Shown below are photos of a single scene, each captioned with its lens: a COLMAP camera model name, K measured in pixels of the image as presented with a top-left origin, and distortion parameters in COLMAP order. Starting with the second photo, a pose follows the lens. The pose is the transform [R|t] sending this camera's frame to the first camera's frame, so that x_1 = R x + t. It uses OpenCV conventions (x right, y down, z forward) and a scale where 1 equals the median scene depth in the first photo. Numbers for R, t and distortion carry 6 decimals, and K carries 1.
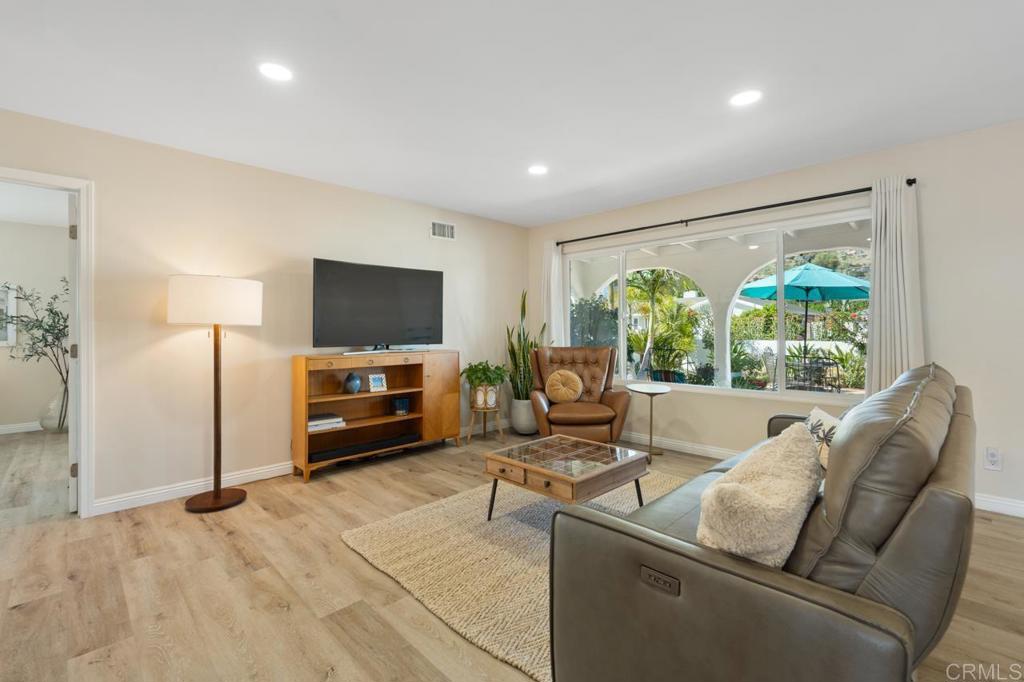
lens RADIAL K [[453.6, 0, 512.7], [0, 453.6, 327.5], [0, 0, 1]] dist [0.002969, -0.001042]
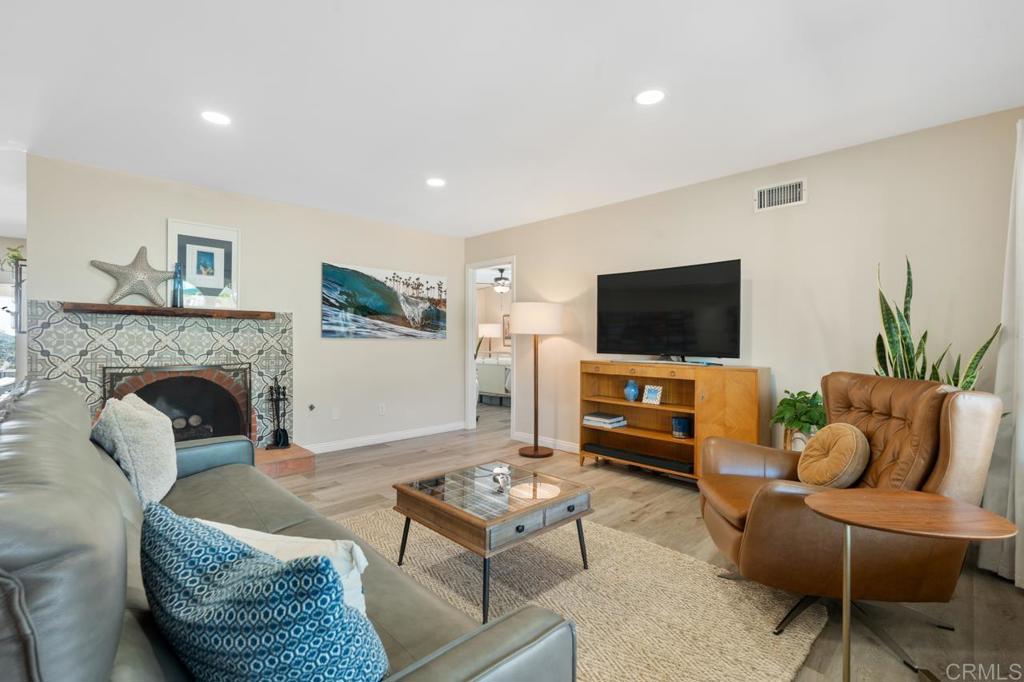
lens RADIAL K [[453.6, 0, 509.9], [0, 453.6, 340.1], [0, 0, 1]] dist [0.002969, -0.001042]
pose [[0.001071, 0.001548, -0.999998, 0.617404], [-0.003852, 0.999991, 0.001544, 0.008114], [0.999992, 0.003851, 0.001077, 0.673835]]
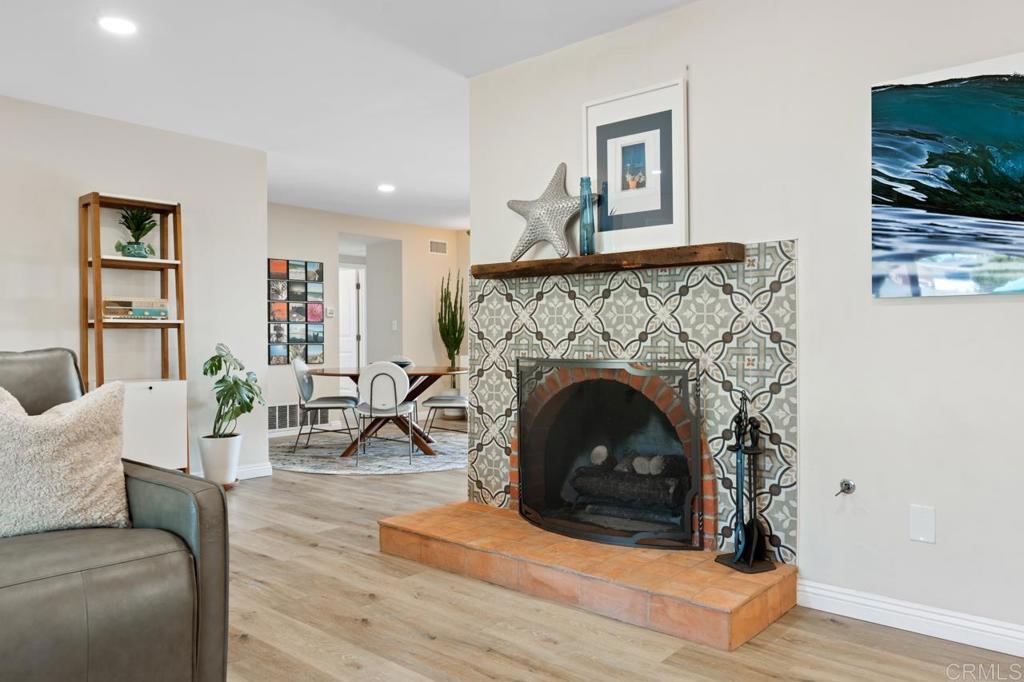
lens RADIAL K [[743.6, 0, 517.3], [0, 743.6, 332.4], [0, 0, 1]] dist [0.007607, 0.003786]
pose [[-0.996354, 0.007704, -0.084969, -0.116728], [0.008251, 0.999947, -0.006087, 0.036240], [0.084917, -0.006766, -0.996365, 0.832794]]
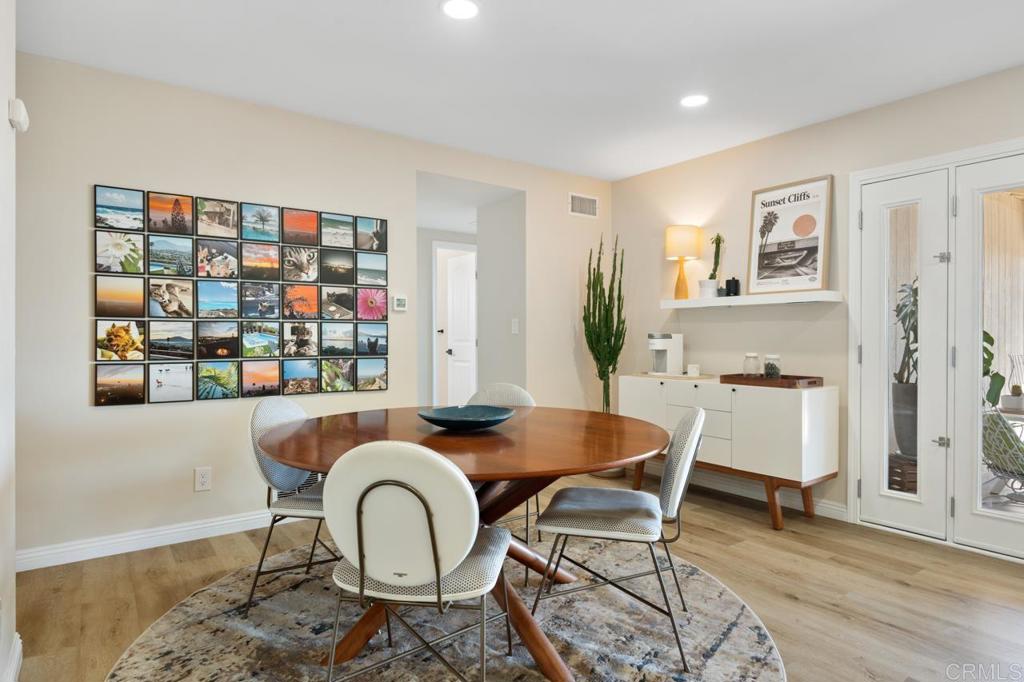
lens RADIAL K [[574.9, 0, 511.1], [0, 574.9, 343.1], [0, 0, 1]] dist [-0.006907, -0.000231]
pose [[-0.988474, 0.002824, 0.151365, -0.100751], [0.004058, 0.999961, 0.007839, 0.022678], [-0.151337, 0.008363, -0.988447, -0.293062]]
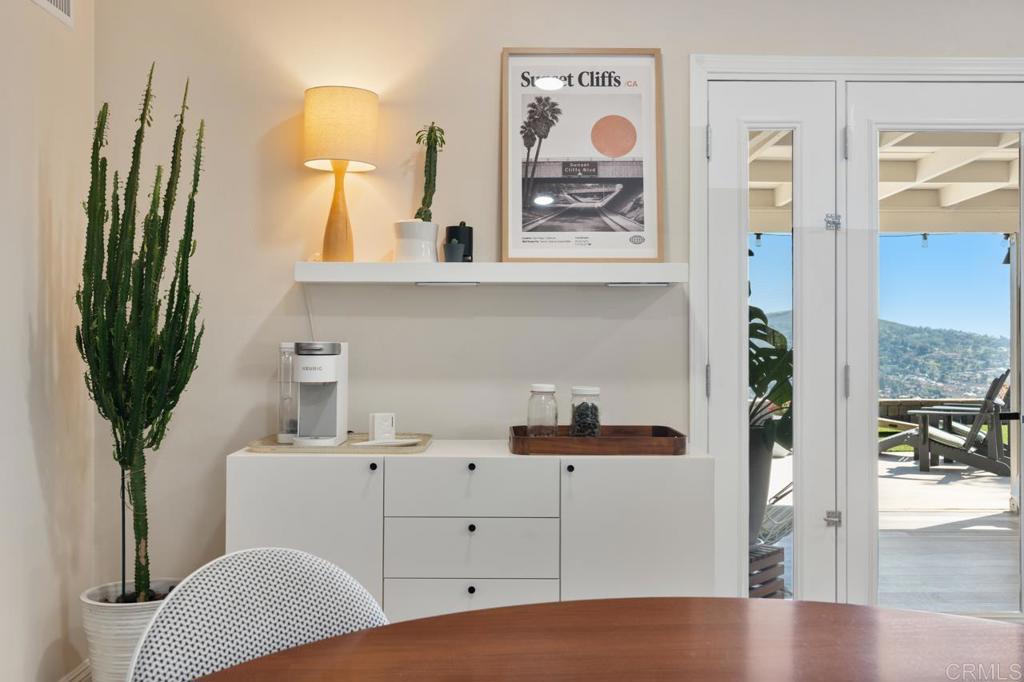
lens RADIAL K [[972.7, 0, 517.4], [0, 972.7, 329.9], [0, 0, 1]] dist [-0.001061, 0.000000]
pose [[-0.693083, -0.002786, -0.720853, 0.188259], [0.003095, 0.999972, -0.006840, 0.011637], [0.720852, -0.006971, -0.693054, -0.733563]]
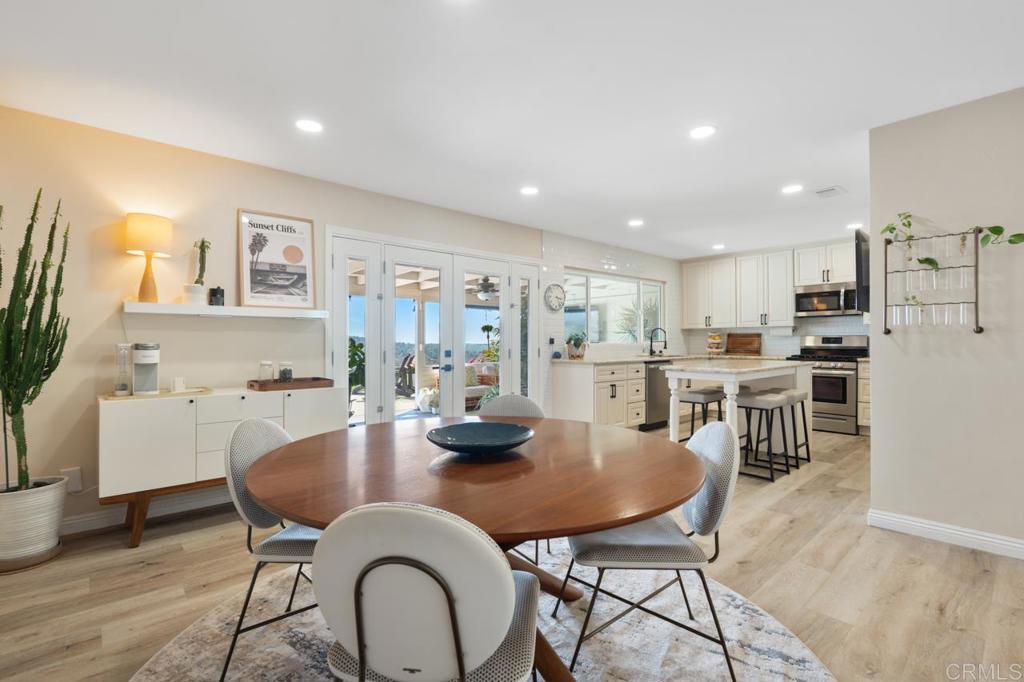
lens RADIAL K [[468.8, 0, 513.0], [0, 468.8, 341.4], [0, 0, 1]] dist [-0.005225, 0.000401]
pose [[-0.042369, 0.005876, -0.999085, 0.423033], [0.002314, 0.999981, 0.005783, 0.010040], [0.999099, -0.002067, -0.042382, -0.767045]]
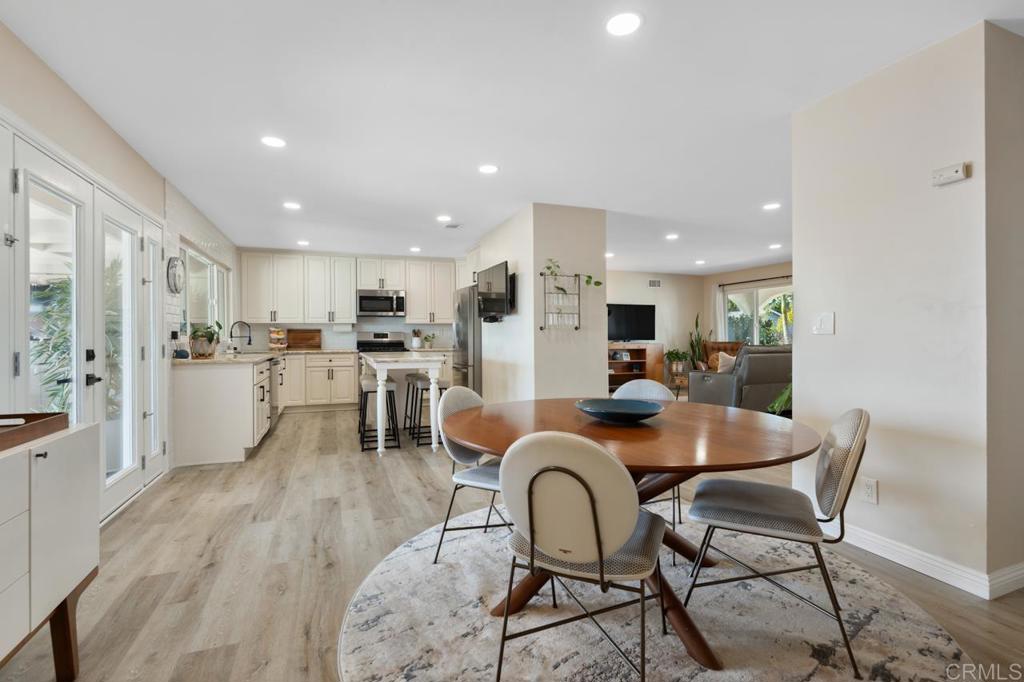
lens RADIAL K [[468.8, 0, 511.5], [0, 468.8, 337.3], [0, 0, 1]] dist [-0.005225, 0.000401]
pose [[0.915210, 0.000575, -0.402978, 0.115056], [0.000552, 0.999996, 0.002681, 0.019104], [0.402978, -0.002676, 0.915206, -1.302594]]
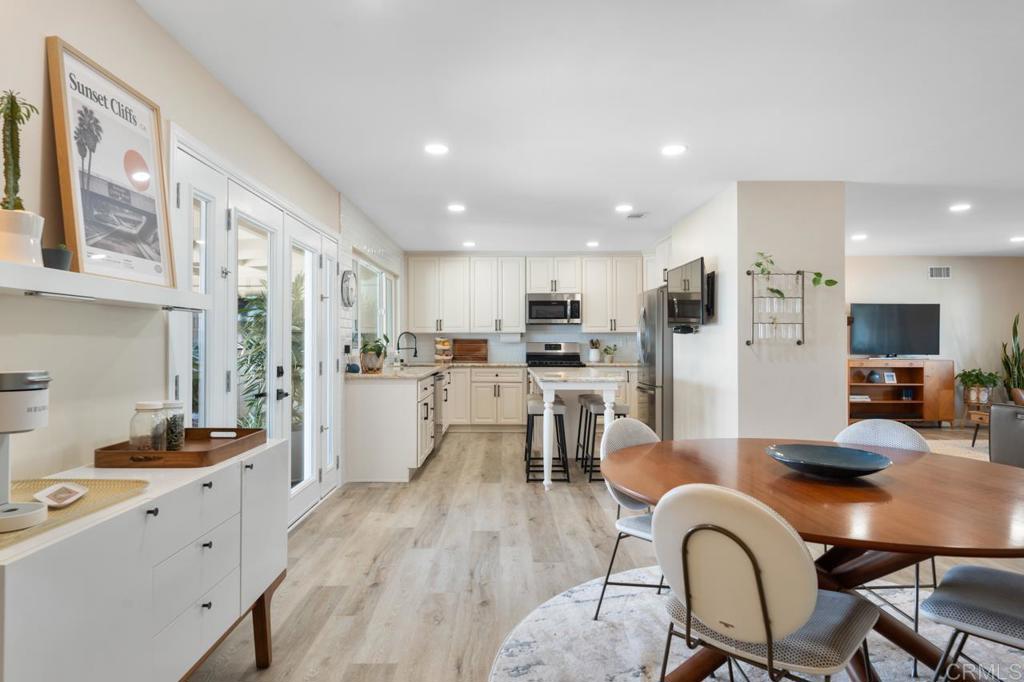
lens RADIAL K [[588.6, 0, 512.0], [0, 588.6, 340.6], [0, 0, 1]] dist [-0.007605, 0.005656]
pose [[0.719801, 0.002047, -0.694177, 0.168176], [-0.004298, 0.999990, -0.001508, 0.000070], [0.694167, 0.004069, 0.719803, -1.332317]]
